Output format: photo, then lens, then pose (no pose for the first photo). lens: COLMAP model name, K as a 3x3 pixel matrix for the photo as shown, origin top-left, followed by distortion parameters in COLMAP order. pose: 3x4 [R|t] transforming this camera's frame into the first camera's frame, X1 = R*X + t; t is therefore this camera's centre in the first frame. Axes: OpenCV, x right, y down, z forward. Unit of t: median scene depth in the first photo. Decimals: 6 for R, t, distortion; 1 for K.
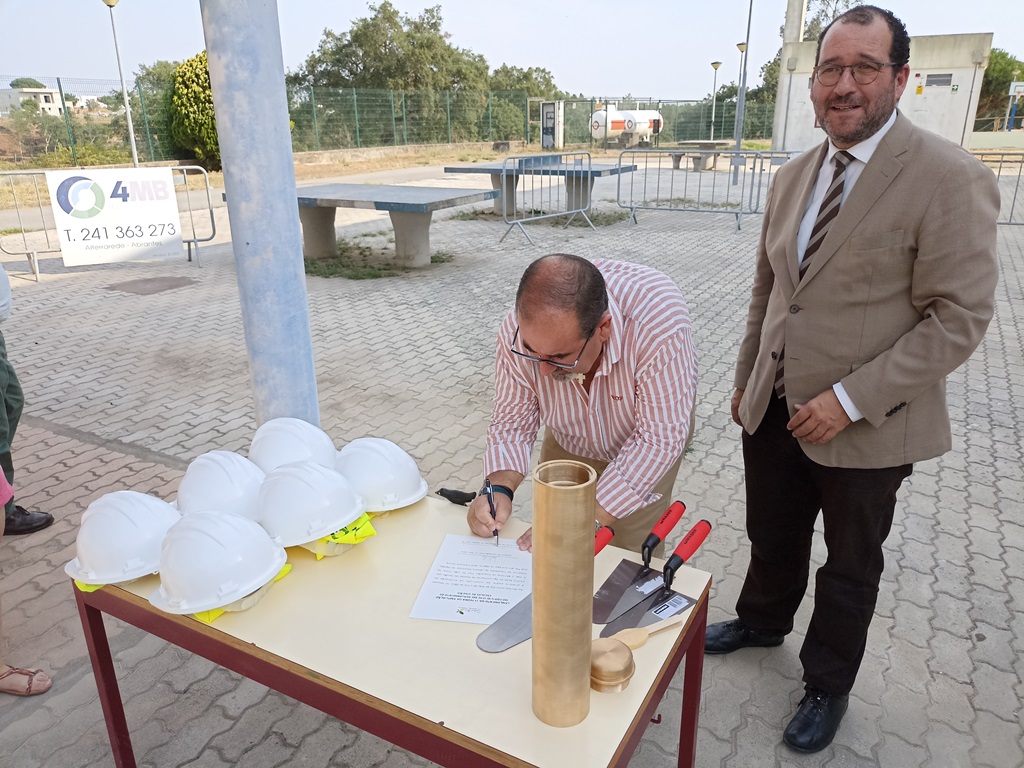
lens RADIAL K [[768.2, 0, 520.4], [0, 768.2, 380.6], [0, 0, 1]] dist [0.012080, 0.006028]
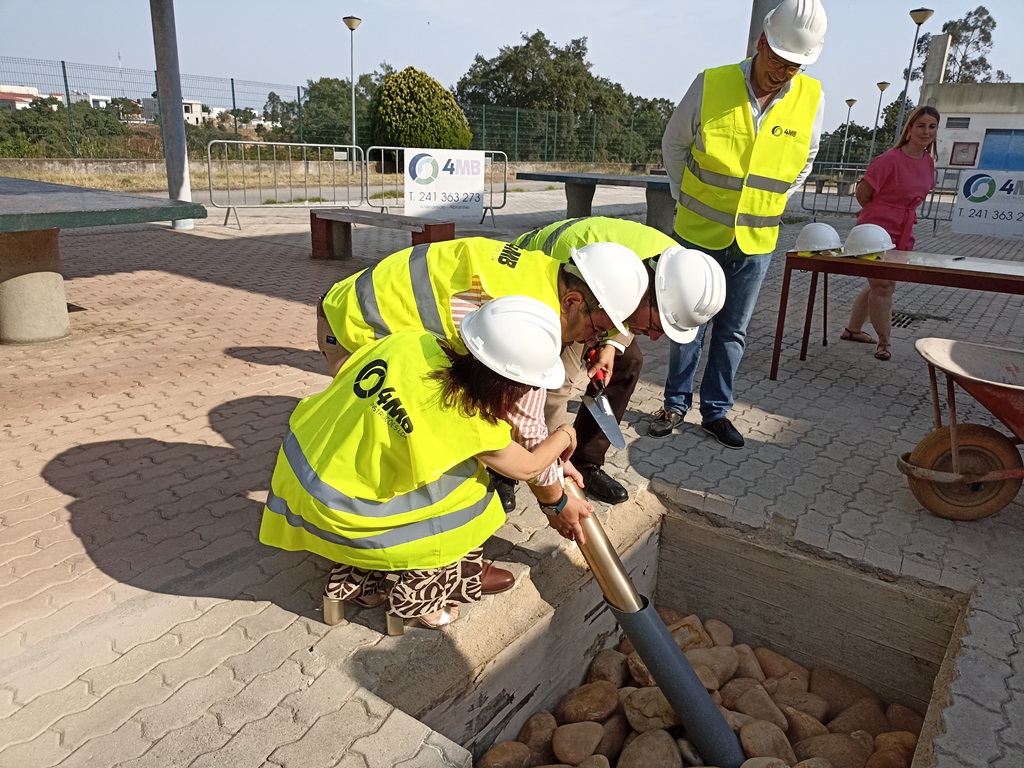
lens RADIAL K [[800.0, 0, 498.2], [0, 800.0, 390.0], [0, 0, 1]] dist [0.009323, 0.000607]
pose [[0.991727, 0.080838, -0.099717, -0.257064], [-0.084543, 0.995856, -0.033506, 0.180789], [0.096595, 0.041659, 0.994452, -0.363197]]
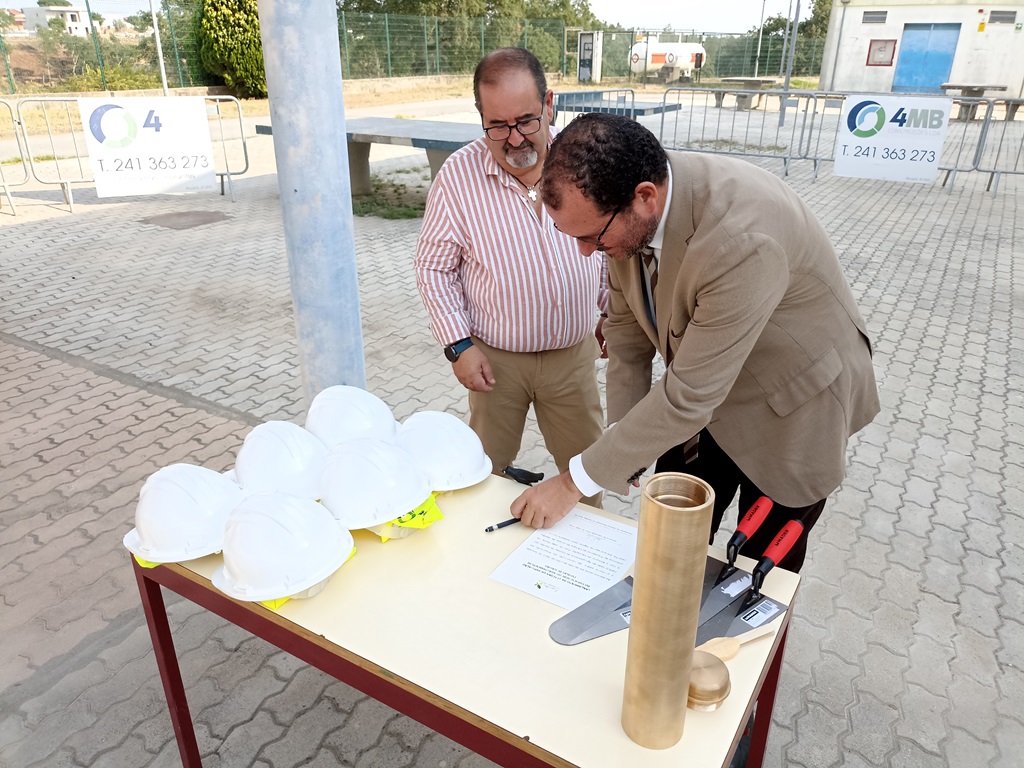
lens RADIAL K [[768.2, 0, 520.4], [0, 768.2, 380.6], [0, 0, 1]] dist [0.012080, 0.006028]
pose [[0.999060, 0.032458, -0.028726, -0.013965], [-0.030059, 0.996316, 0.080321, -0.009741], [0.031227, -0.079383, 0.996355, 0.013147]]
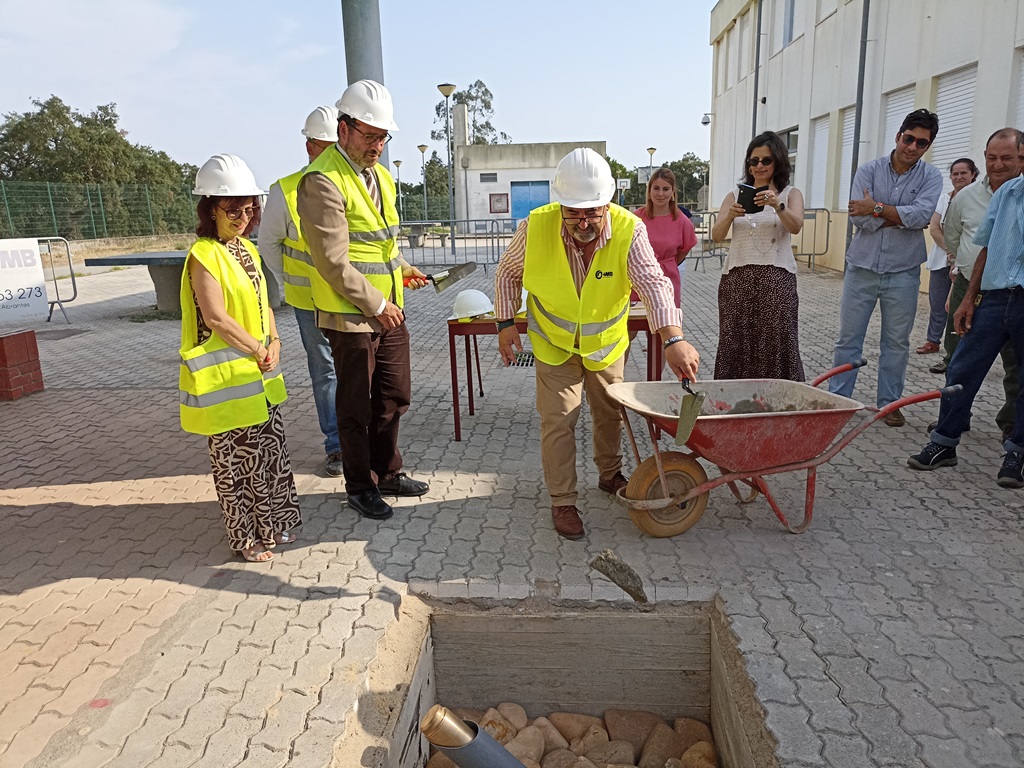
lens RADIAL K [[792.5, 0, 536.8], [0, 792.5, 387.7], [0, 0, 1]] dist [0.008480, 0.004067]
pose [[0.898793, -0.113489, 0.423427, -0.311769], [0.162137, 0.983474, -0.080566, 0.155034], [-0.407286, 0.141066, 0.902341, -0.330866]]
